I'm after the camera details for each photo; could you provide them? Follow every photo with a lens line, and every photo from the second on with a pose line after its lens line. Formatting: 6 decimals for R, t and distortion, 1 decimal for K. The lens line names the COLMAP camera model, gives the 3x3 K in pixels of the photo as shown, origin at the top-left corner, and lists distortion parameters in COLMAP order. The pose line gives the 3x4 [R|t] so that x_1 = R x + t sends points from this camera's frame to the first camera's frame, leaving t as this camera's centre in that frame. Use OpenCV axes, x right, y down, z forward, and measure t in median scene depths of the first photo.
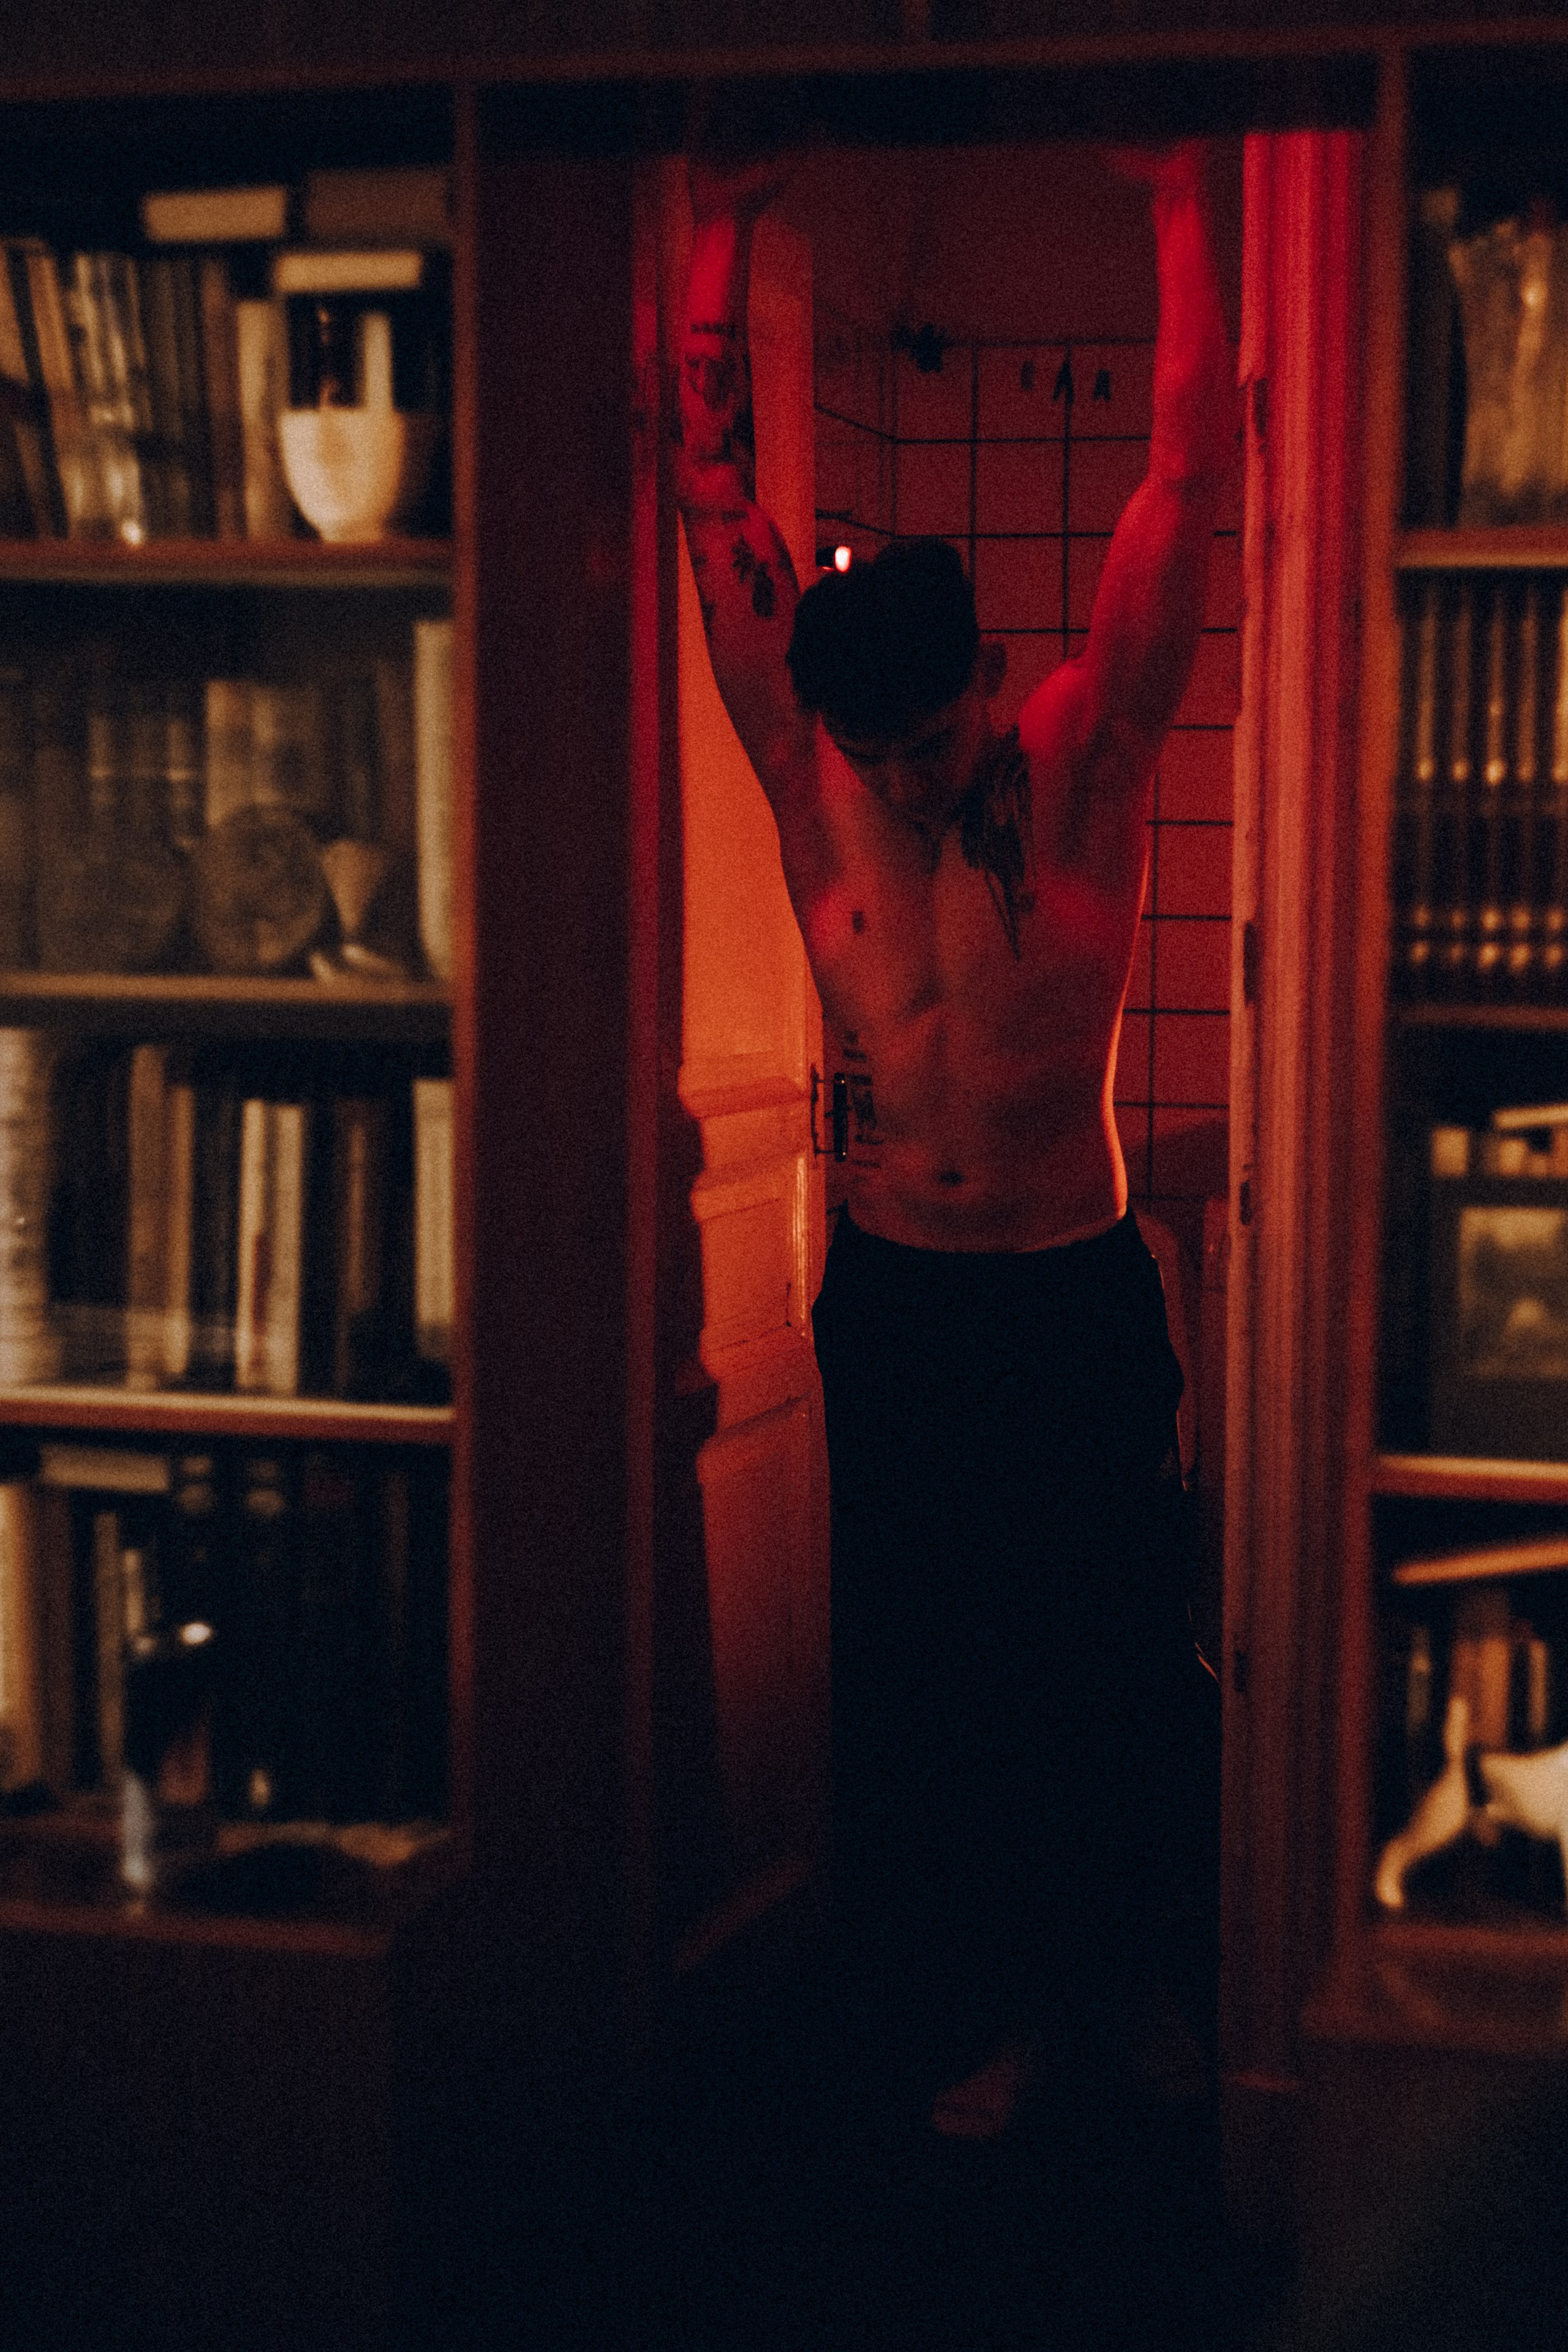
lens RADIAL K [[3832.9, 0, 784.0], [0, 3832.9, 1176.0], [0, 0, 1]] dist [0.005288, 0.037638]
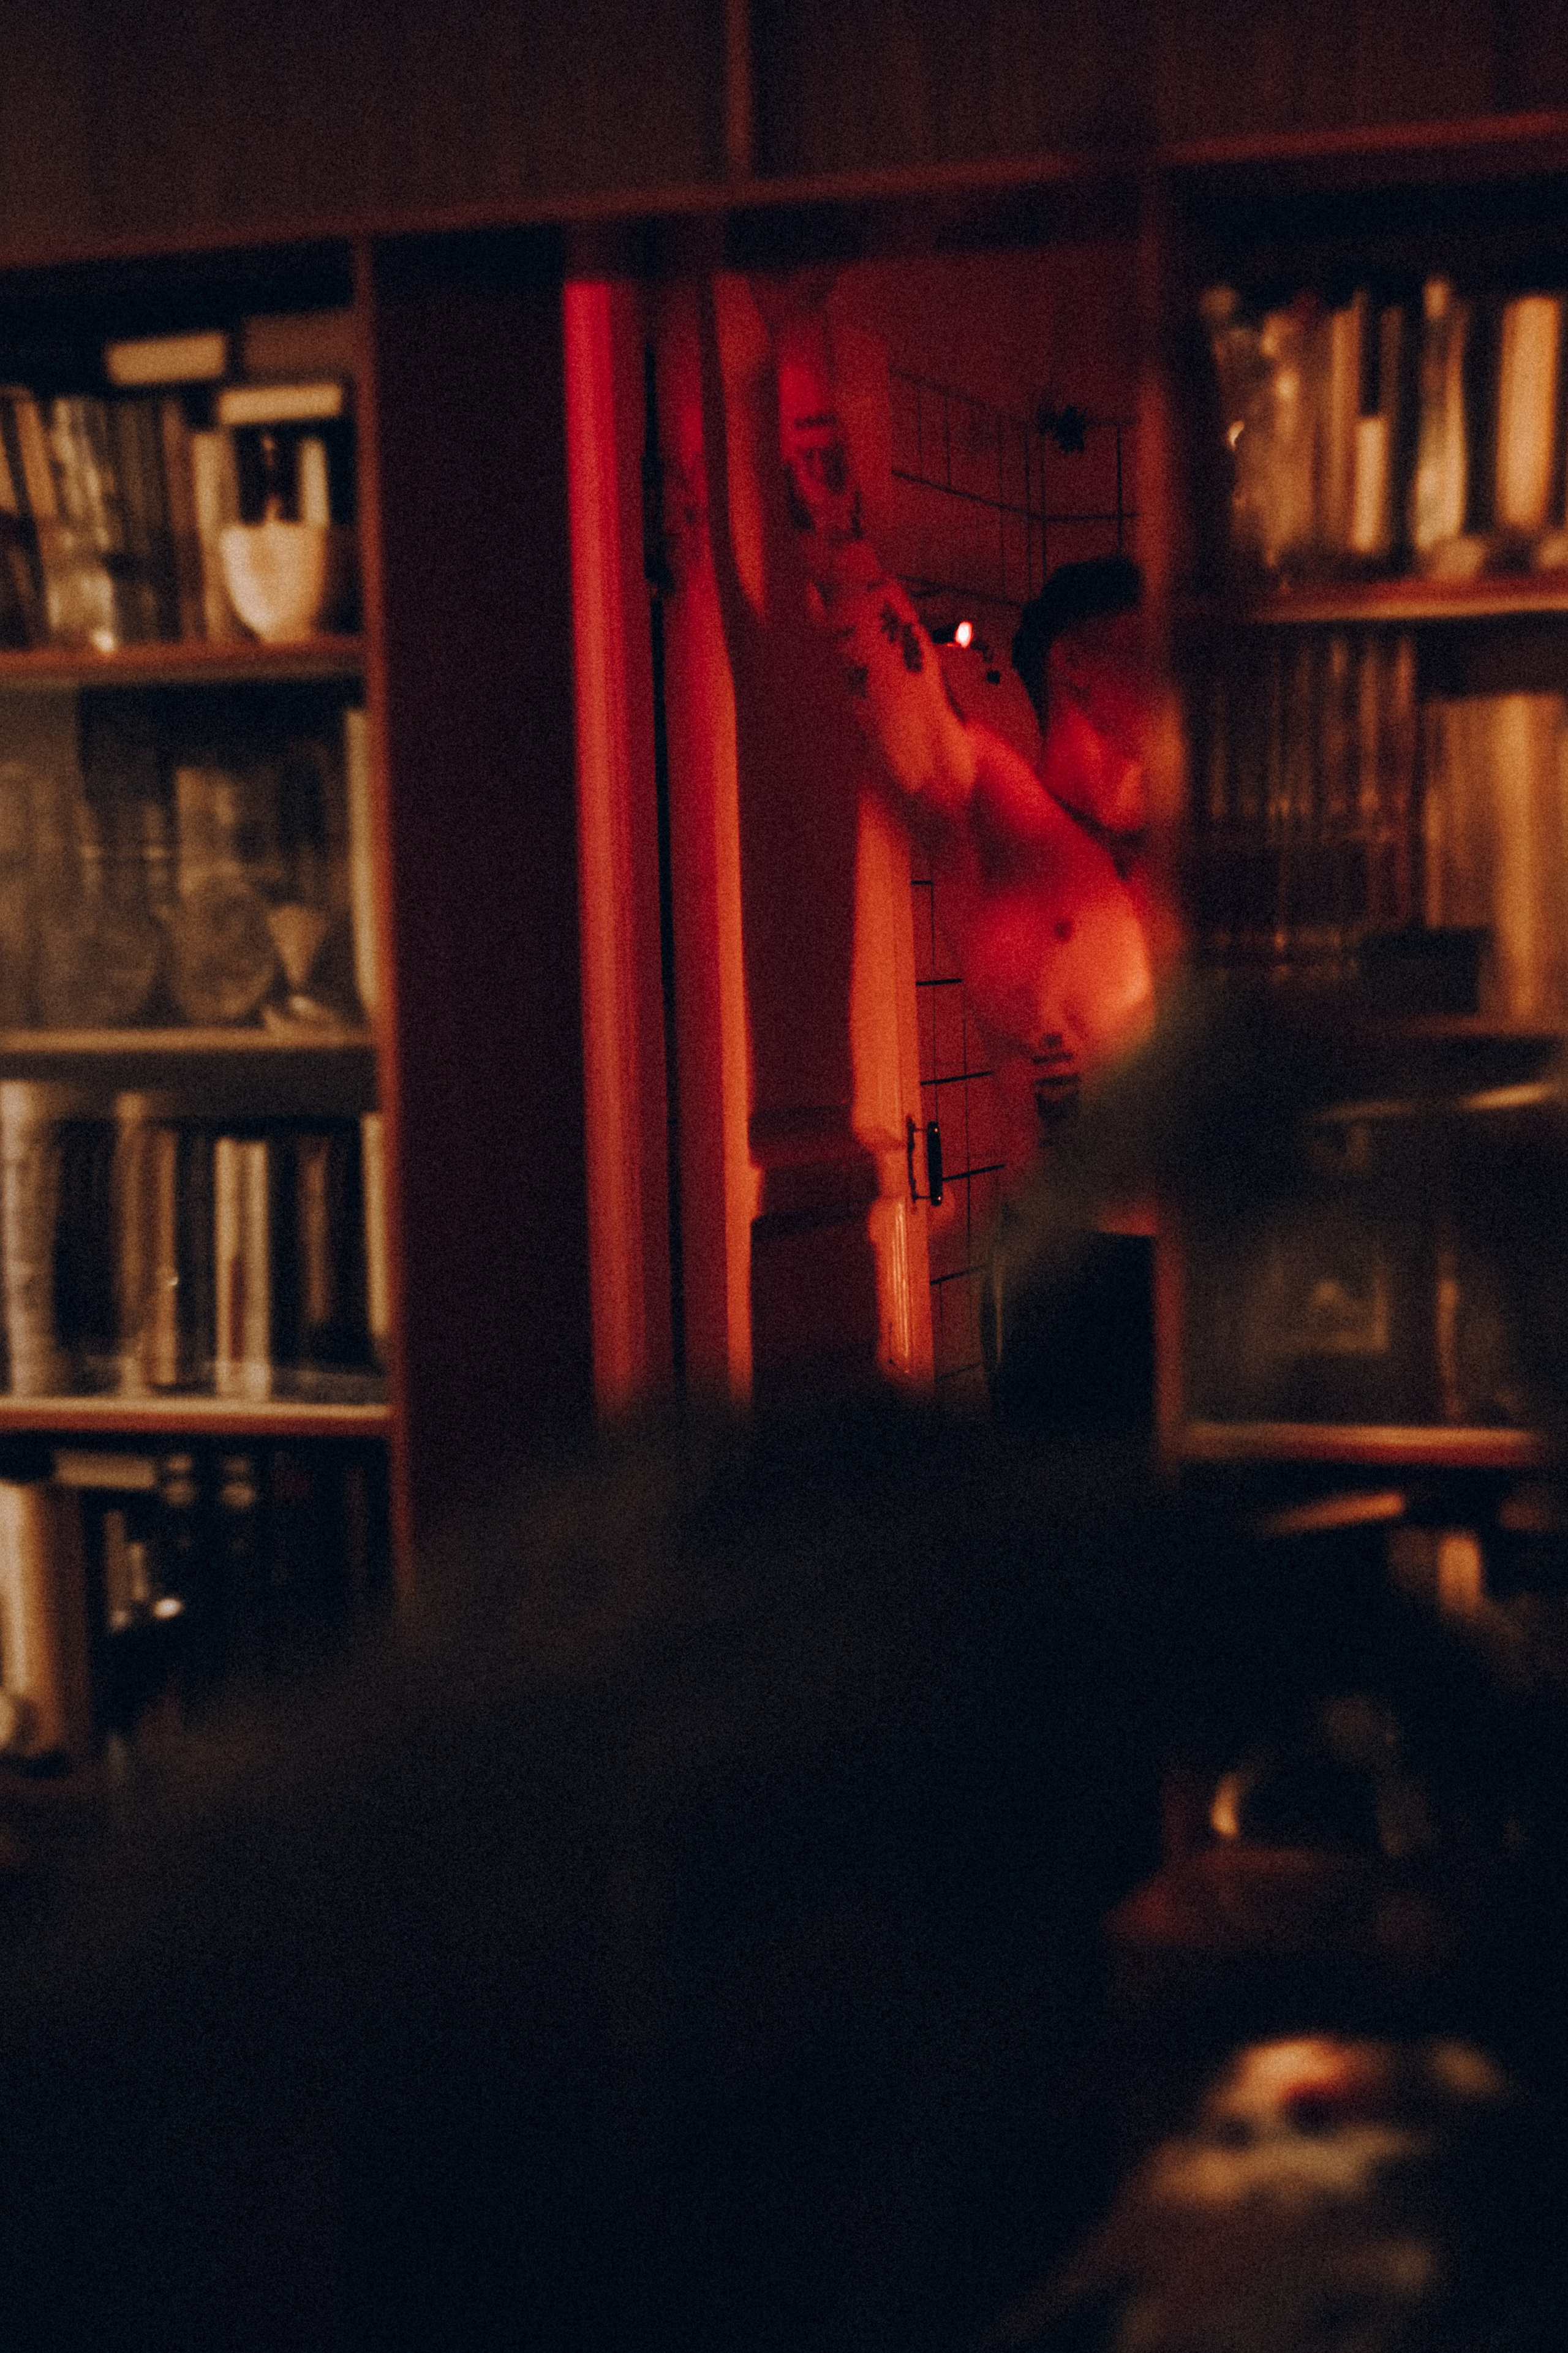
lens RADIAL K [[3901.6, 0, 784.0], [0, 3901.6, 1176.5], [0, 0, 1]] dist [-0.003782, 0.003951]
pose [[0.994864, -0.026988, -0.097560, 0.138265], [0.024712, 0.999395, -0.024468, 0.023791], [0.098162, 0.021932, 0.994929, -0.124982]]
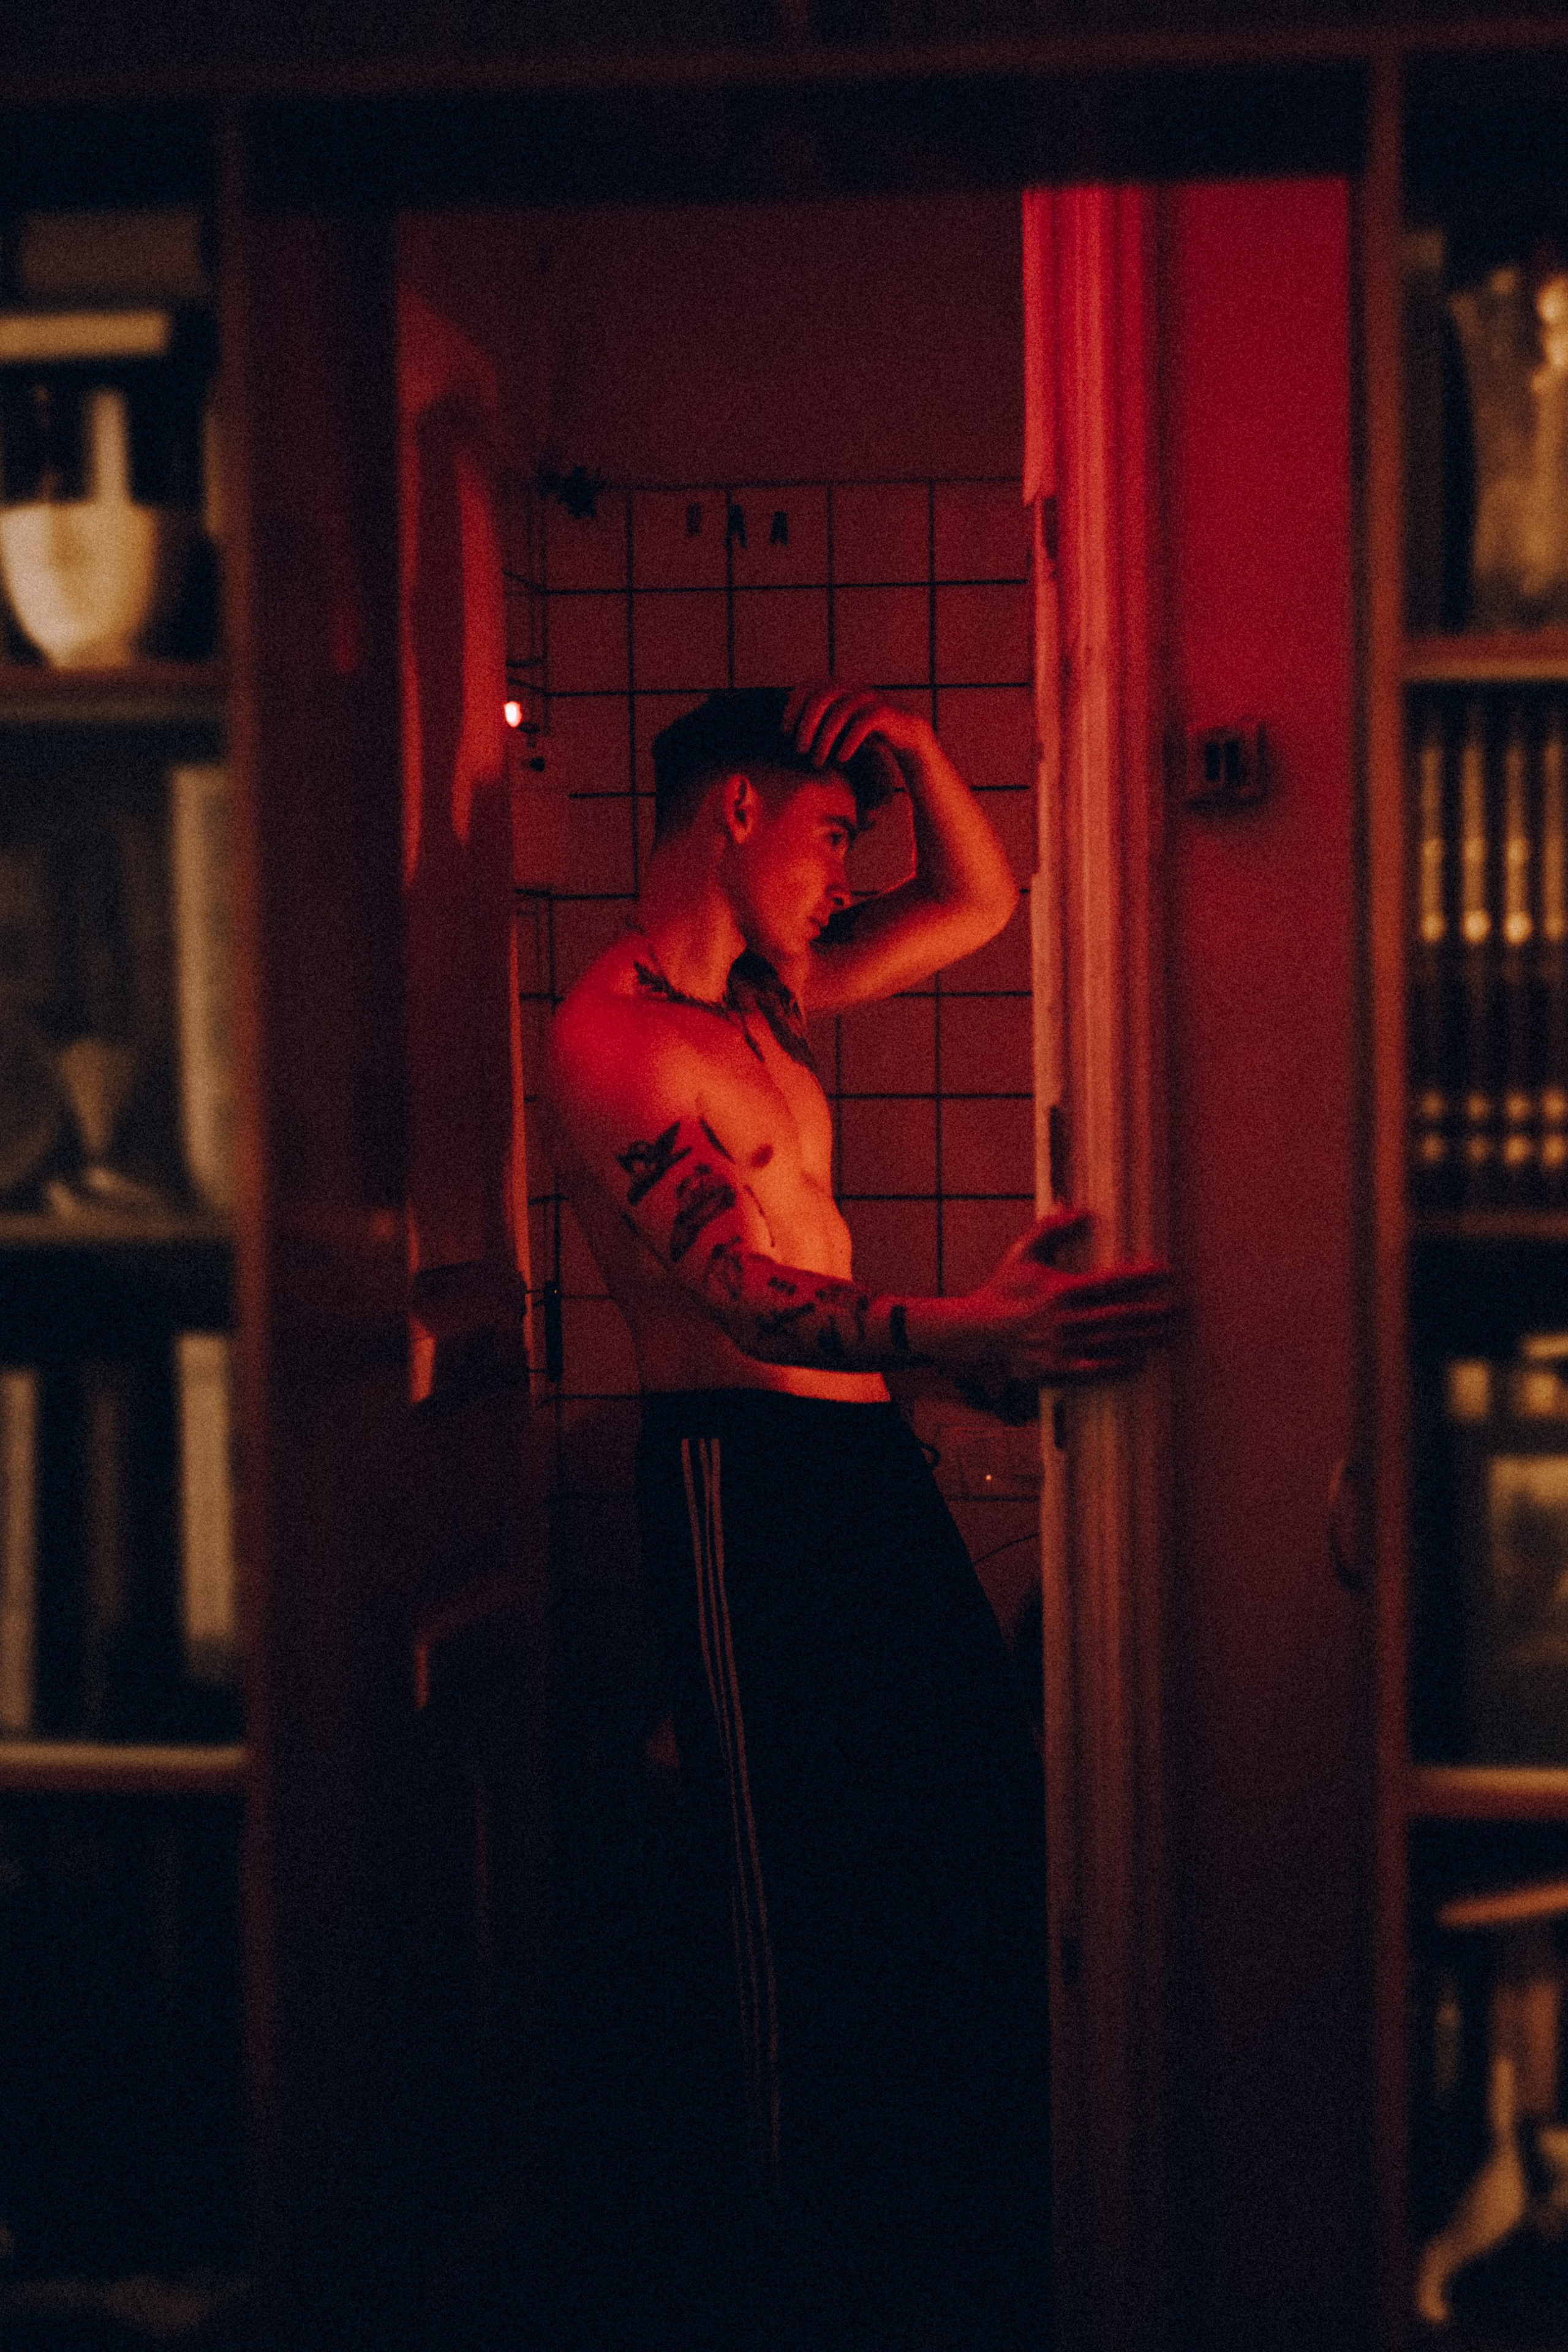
lens RADIAL K [[3832.9, 0, 784.0], [0, 3832.9, 1176.0], [0, 0, 1]] dist [0.005288, 0.037638]
pose [[0.992704, -0.024049, 0.118152, -0.064267], [0.029391, 0.998613, -0.043680, -0.019235], [-0.116938, 0.046834, 0.992034, 0.186997]]
